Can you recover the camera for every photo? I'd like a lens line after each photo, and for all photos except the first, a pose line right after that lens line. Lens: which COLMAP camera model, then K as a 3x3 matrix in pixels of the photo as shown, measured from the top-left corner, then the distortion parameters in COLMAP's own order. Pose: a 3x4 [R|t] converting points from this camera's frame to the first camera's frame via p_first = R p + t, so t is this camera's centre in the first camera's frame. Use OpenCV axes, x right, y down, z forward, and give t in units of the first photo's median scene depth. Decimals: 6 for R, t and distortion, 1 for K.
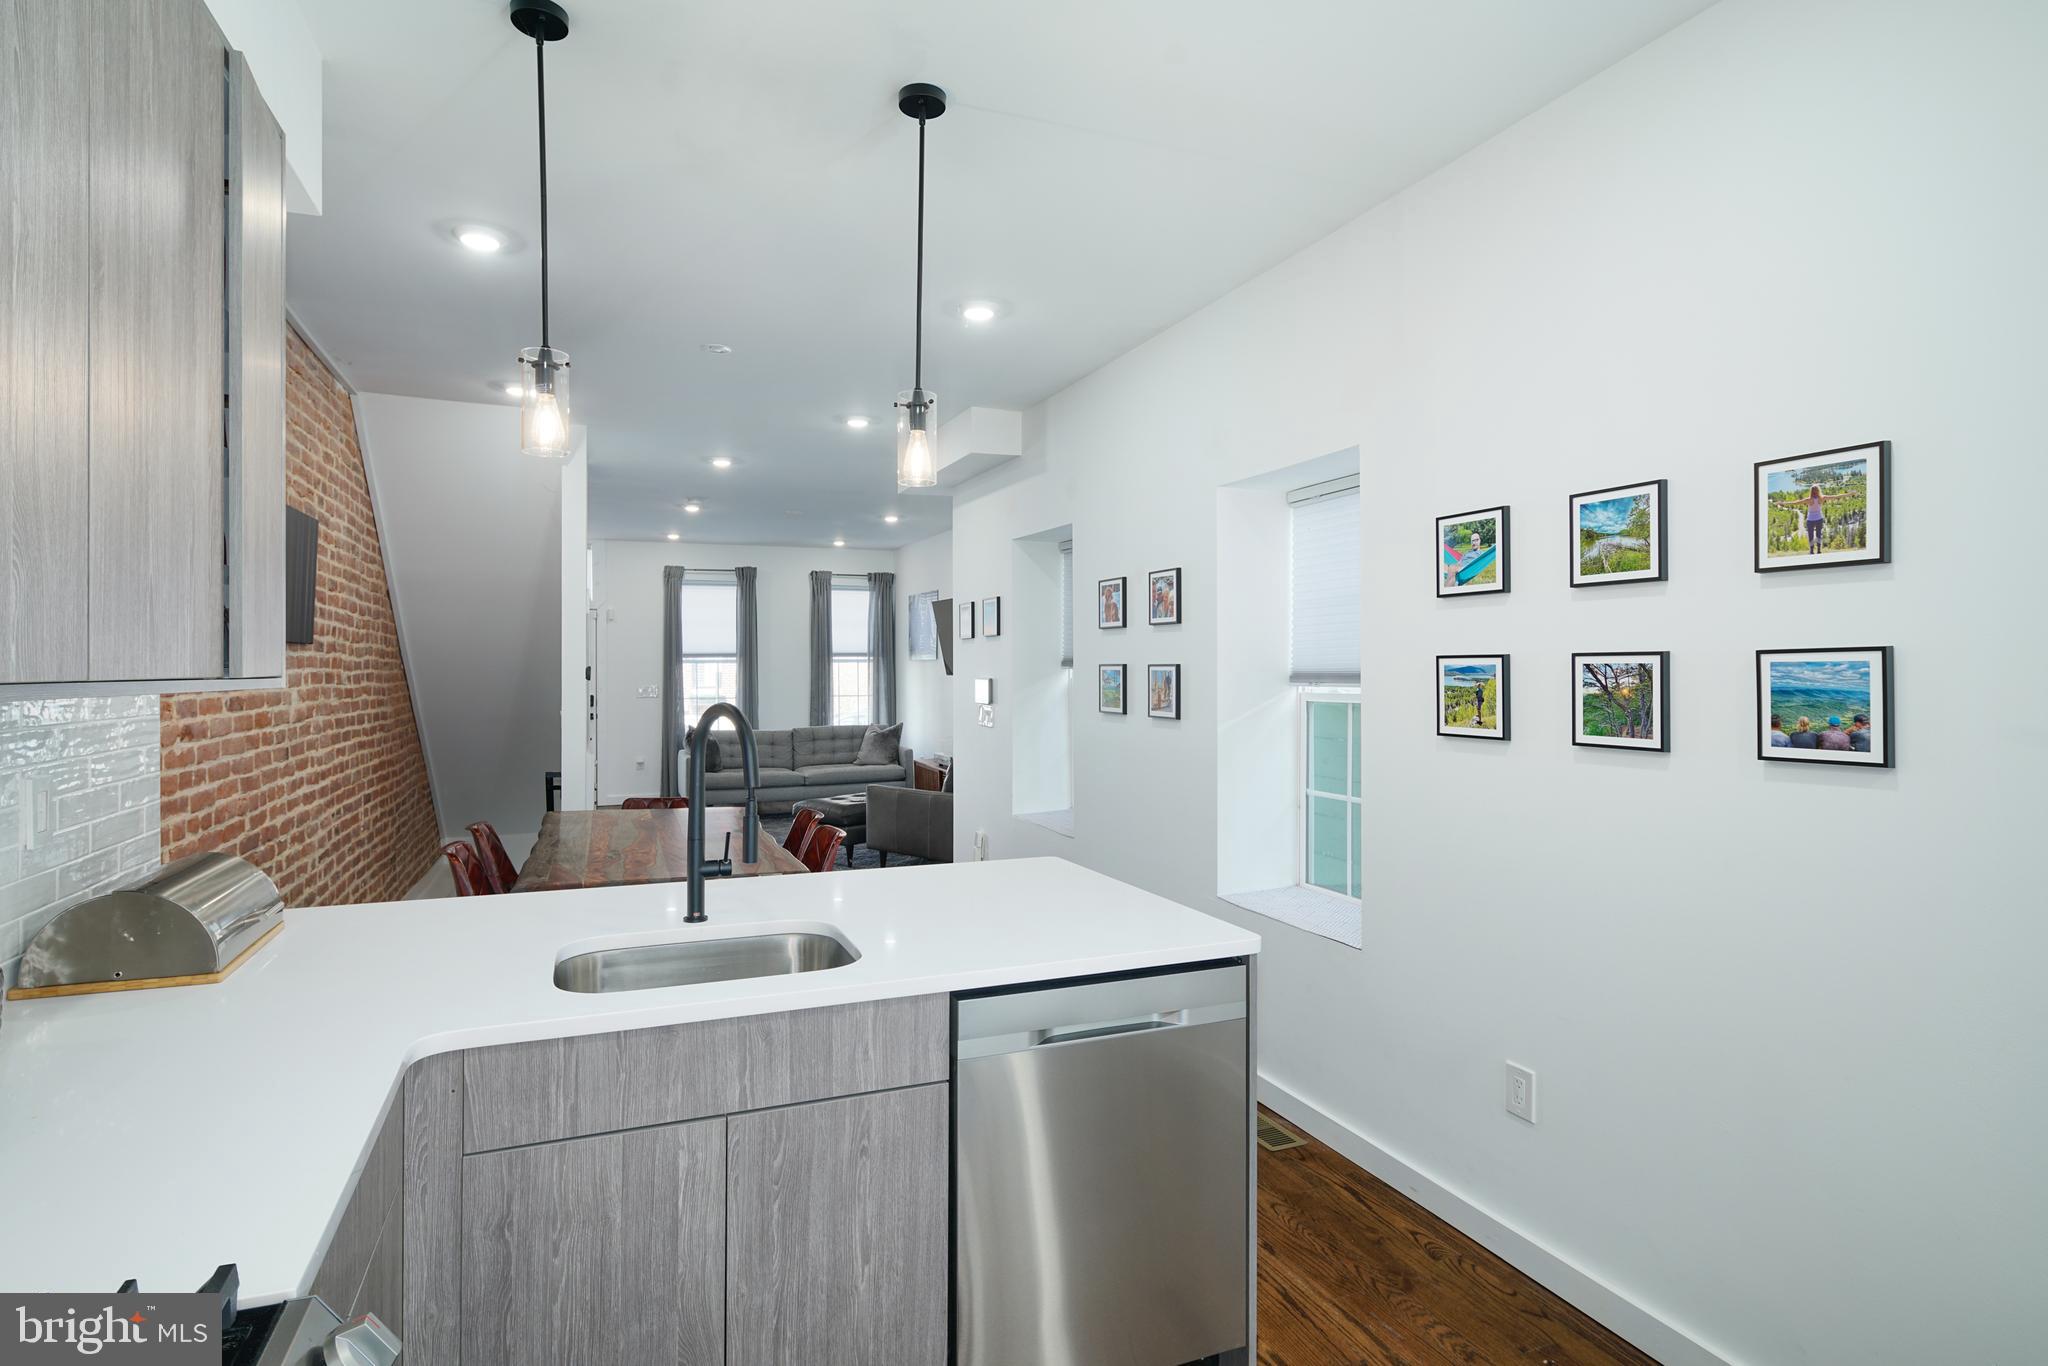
lens RADIAL K [[1023.5, 0, 1016.5], [0, 1023.5, 669.5], [0, 0, 1]] dist [0.000443, -0.000591]
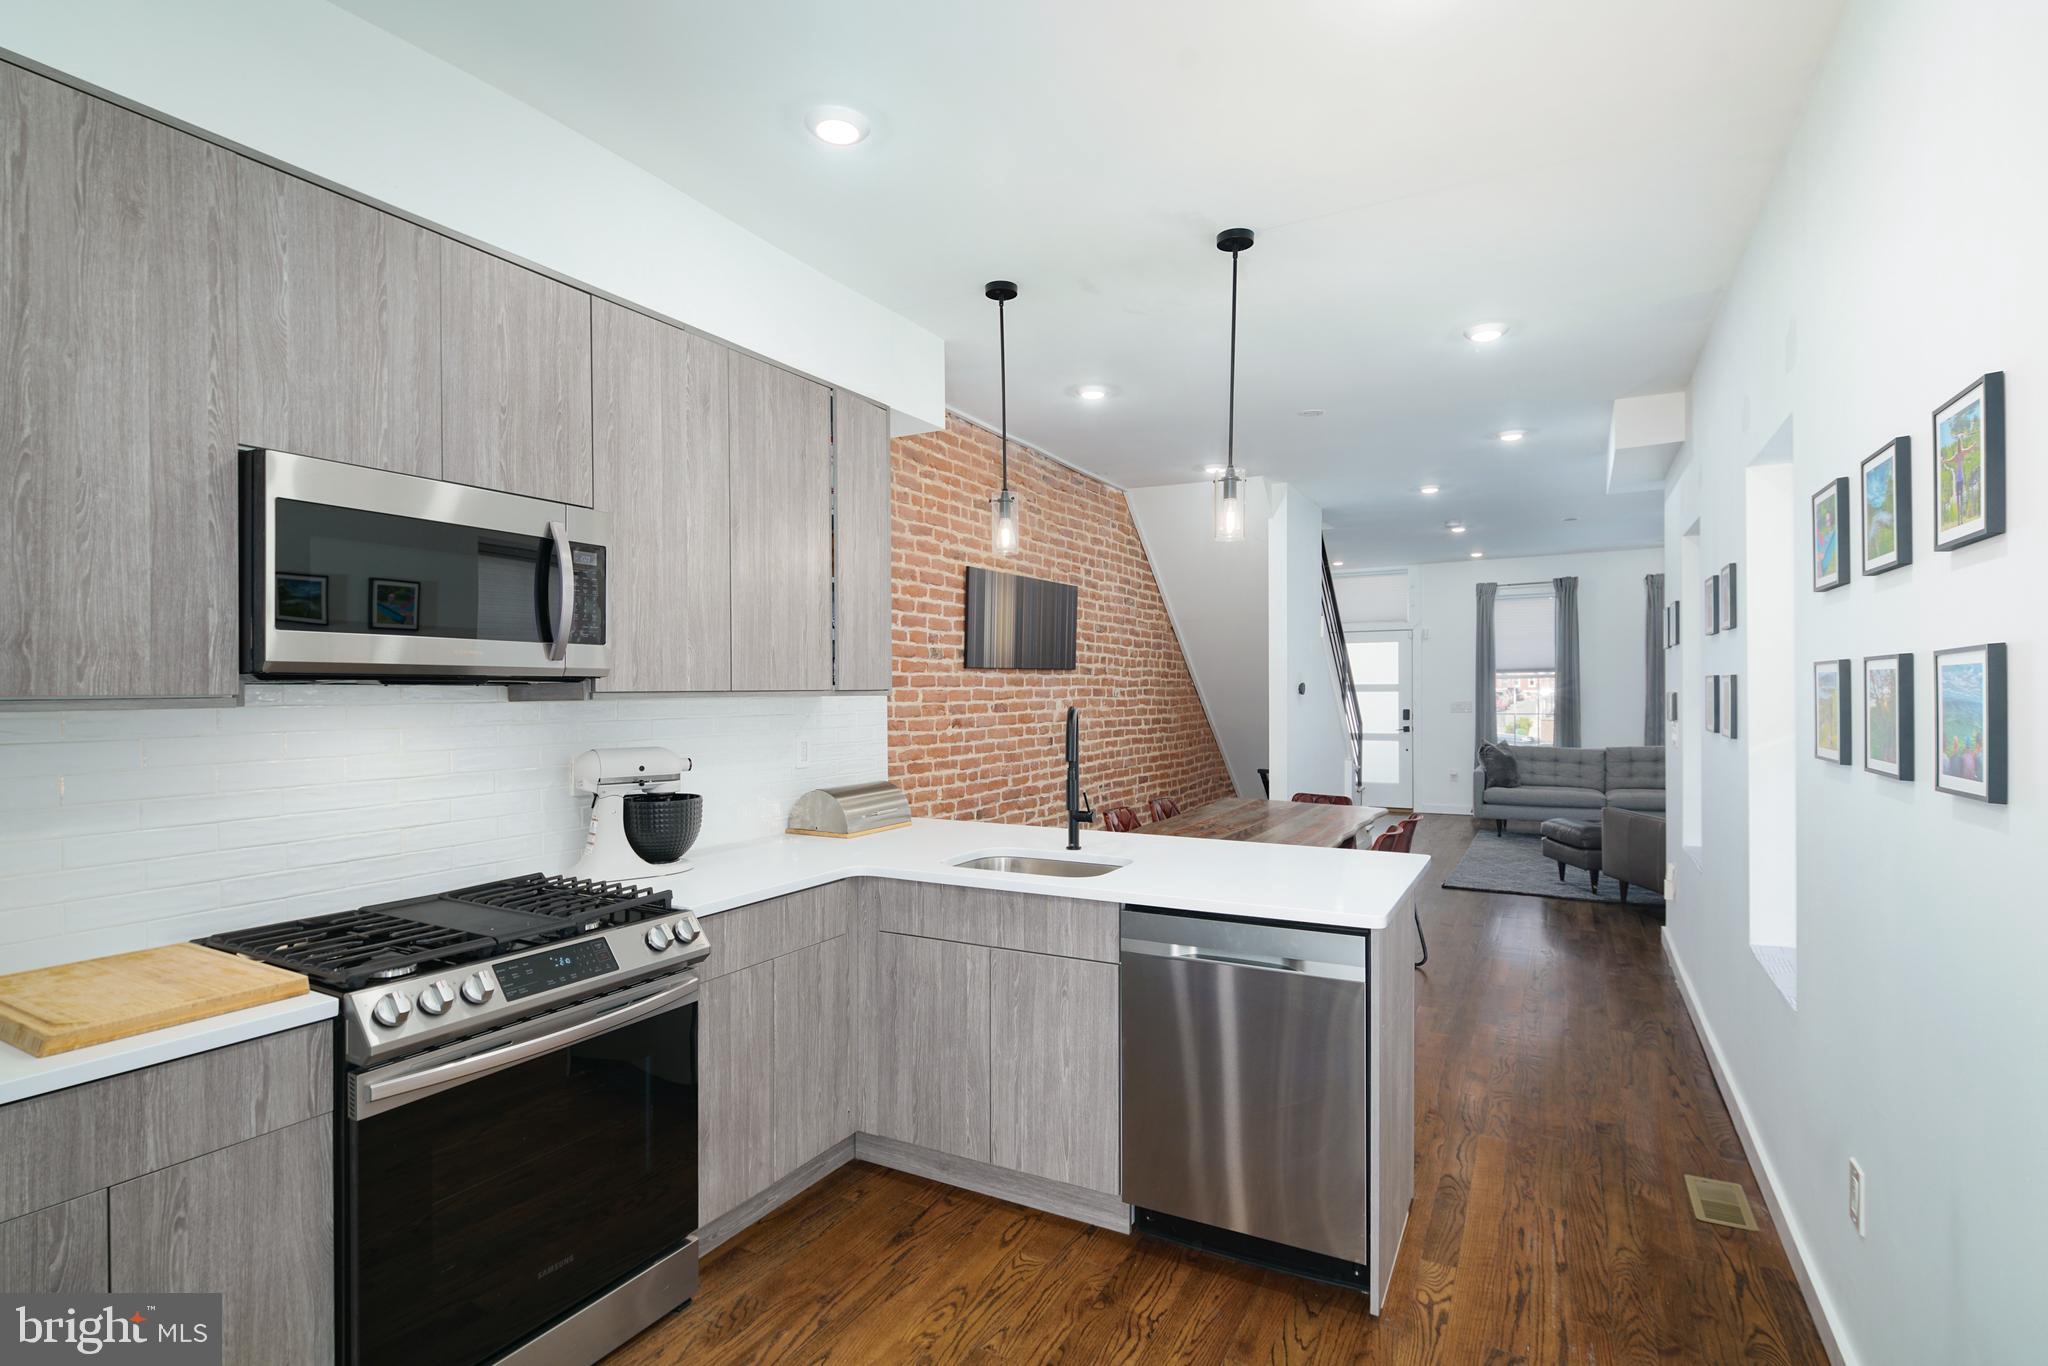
lens RADIAL K [[1022.4, 0, 1013.9], [0, 1022.4, 684.3], [0, 0, 1]] dist [-0.001175, -0.000639]
pose [[0.637166, -0.007227, -0.770693, 0.561358], [0.005736, 0.999973, -0.004634, 0.004429], [0.770705, -0.001468, 0.637190, -0.027677]]
